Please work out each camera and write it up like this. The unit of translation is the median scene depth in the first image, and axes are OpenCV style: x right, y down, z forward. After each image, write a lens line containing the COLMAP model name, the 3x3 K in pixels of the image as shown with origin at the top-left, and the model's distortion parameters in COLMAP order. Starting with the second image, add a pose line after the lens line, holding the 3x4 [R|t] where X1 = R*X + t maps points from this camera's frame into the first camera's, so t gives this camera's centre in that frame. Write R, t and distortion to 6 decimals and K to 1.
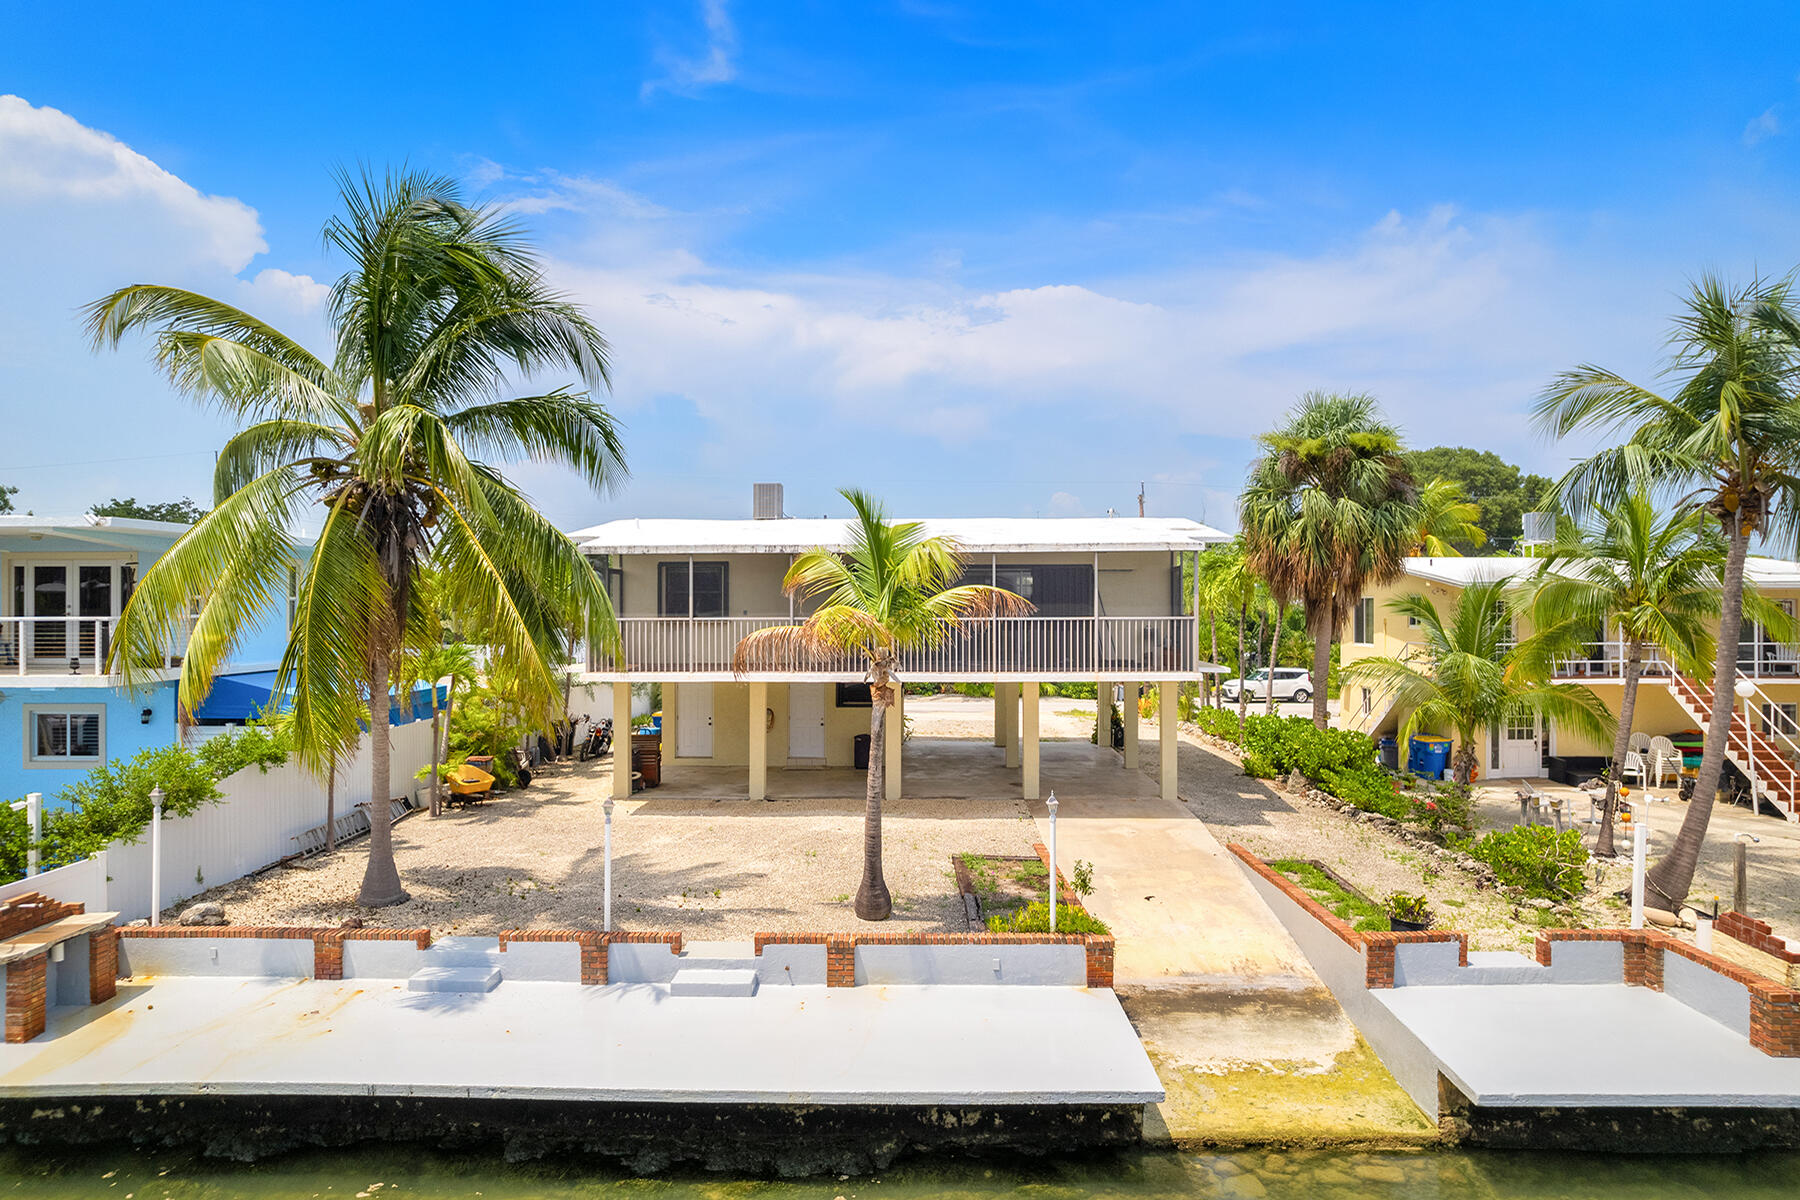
lens RADIAL K [[1129.0, 0, 900.0], [0, 1129.0, 600.0], [0, 0, 1]] dist [-0.035931, -0.000878]
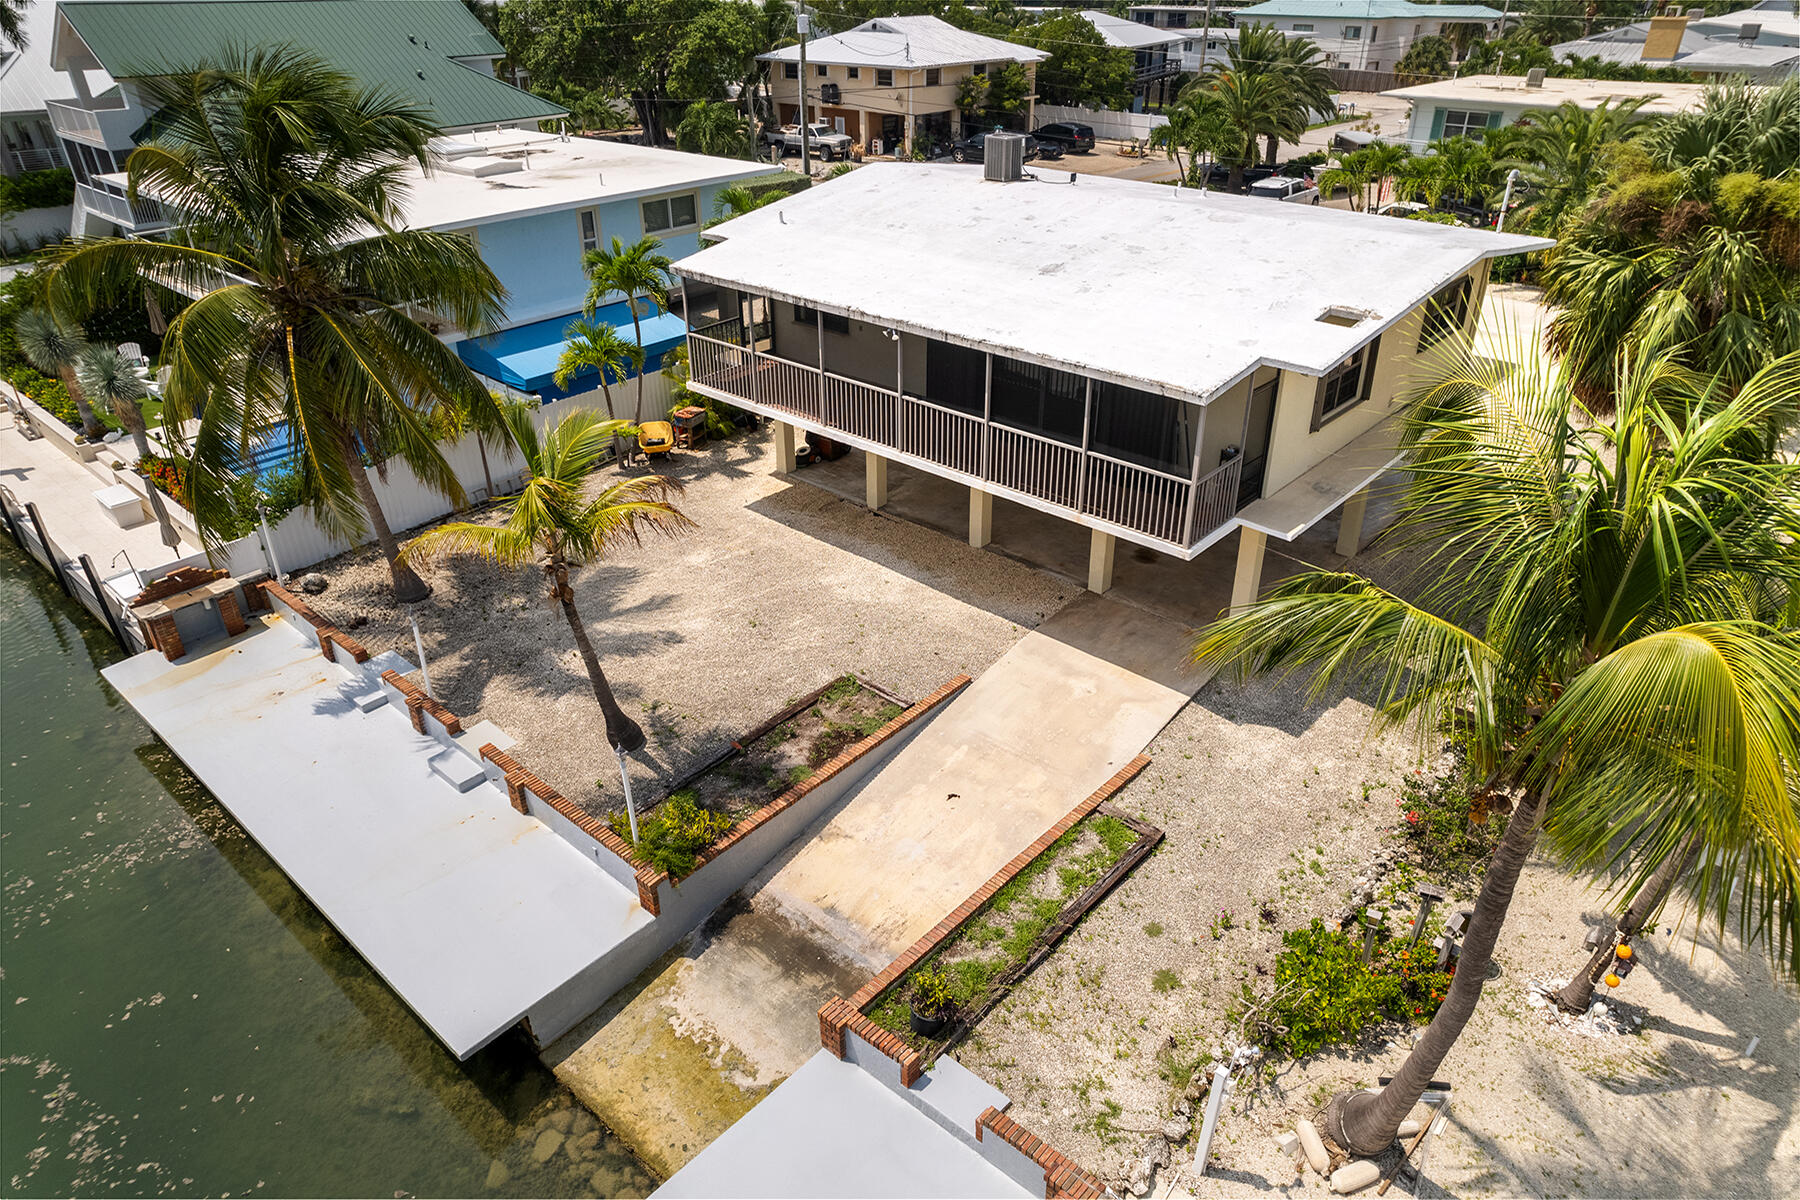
lens RADIAL K [[1129.0, 0, 900.0], [0, 1129.0, 600.0], [0, 0, 1]] dist [-0.035931, -0.000878]
pose [[0.759699, 0.319604, -0.566314, 0.786759], [0.017005, 0.860822, 0.508623, -0.420160], [0.650053, -0.396030, 0.648530, 0.497199]]
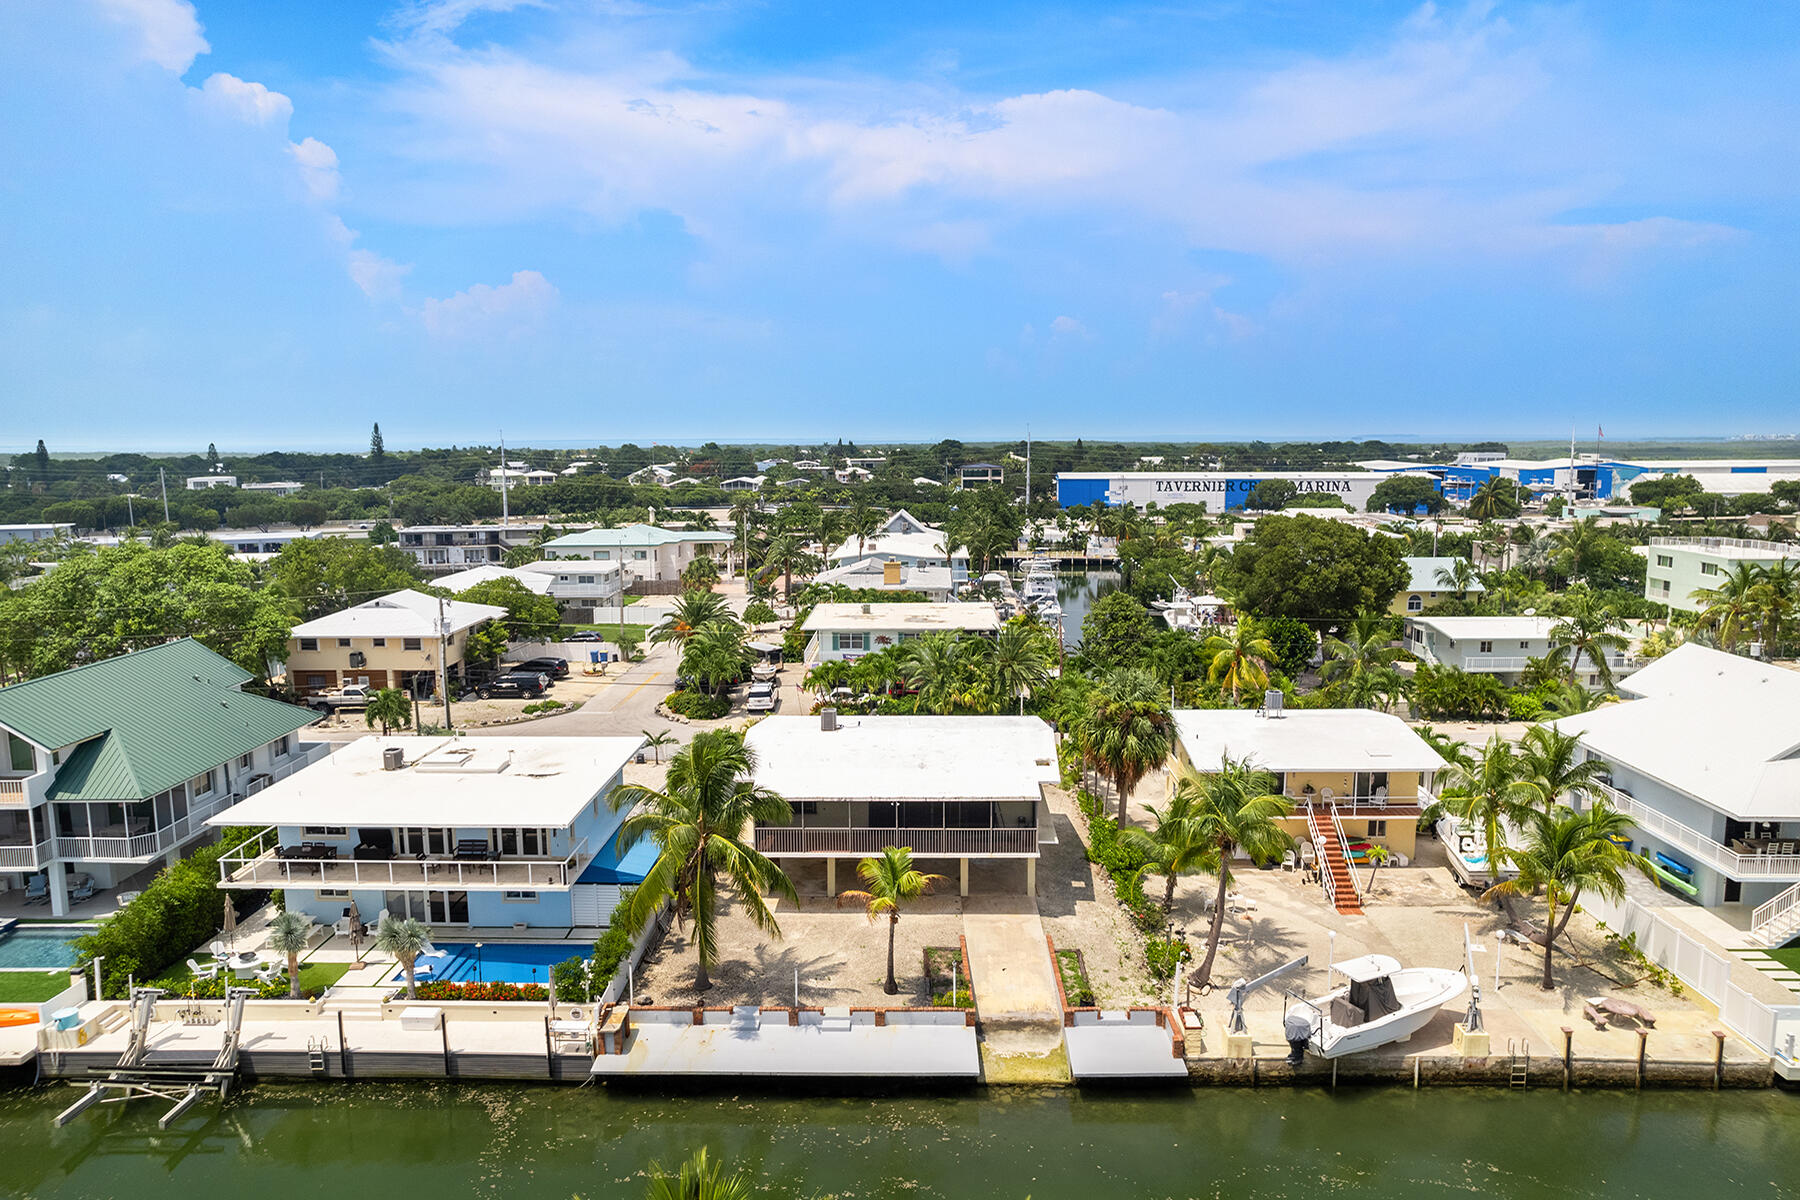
lens RADIAL K [[1179.6, 0, 902.0], [0, 1179.6, 553.0], [0, 0, 1]] dist [-0.007066, -0.000569]
pose [[0.999989, -0.004120, 0.002115, 0.001541], [0.003848, 0.993268, 0.115772, -1.068852], [-0.002577, -0.115762, 0.993274, -1.640222]]
